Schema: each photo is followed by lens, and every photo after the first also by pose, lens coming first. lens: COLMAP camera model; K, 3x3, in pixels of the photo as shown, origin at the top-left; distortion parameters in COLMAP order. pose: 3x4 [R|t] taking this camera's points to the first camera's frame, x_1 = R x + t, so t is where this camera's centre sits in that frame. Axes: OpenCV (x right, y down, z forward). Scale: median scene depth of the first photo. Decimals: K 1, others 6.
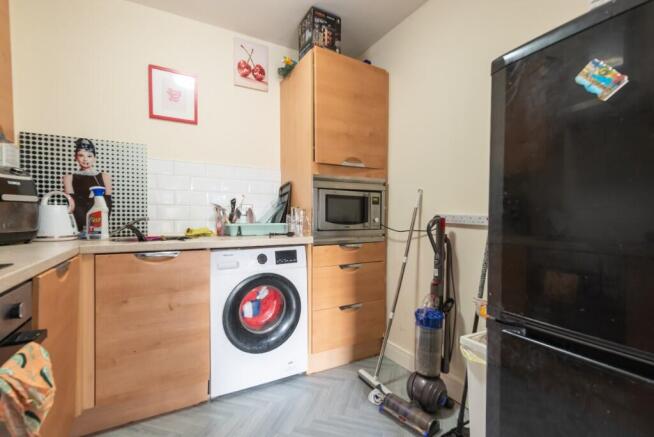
lens RADIAL K [[295.0, 0, 326.4], [0, 295.0, 220.4], [0, 0, 1]] dist [0.026234, -0.007473]
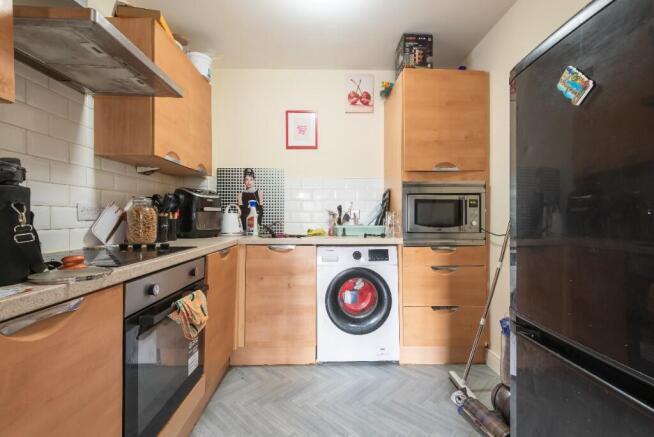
lens RADIAL K [[295.0, 0, 340.5], [0, 295.0, 213.8], [0, 0, 1]] dist [0.026234, -0.007473]
pose [[0.890993, -0.012371, -0.453849, 0.259736], [-0.002745, 0.999464, -0.032634, 0.001414], [0.454010, 0.030322, 0.890481, -0.097778]]
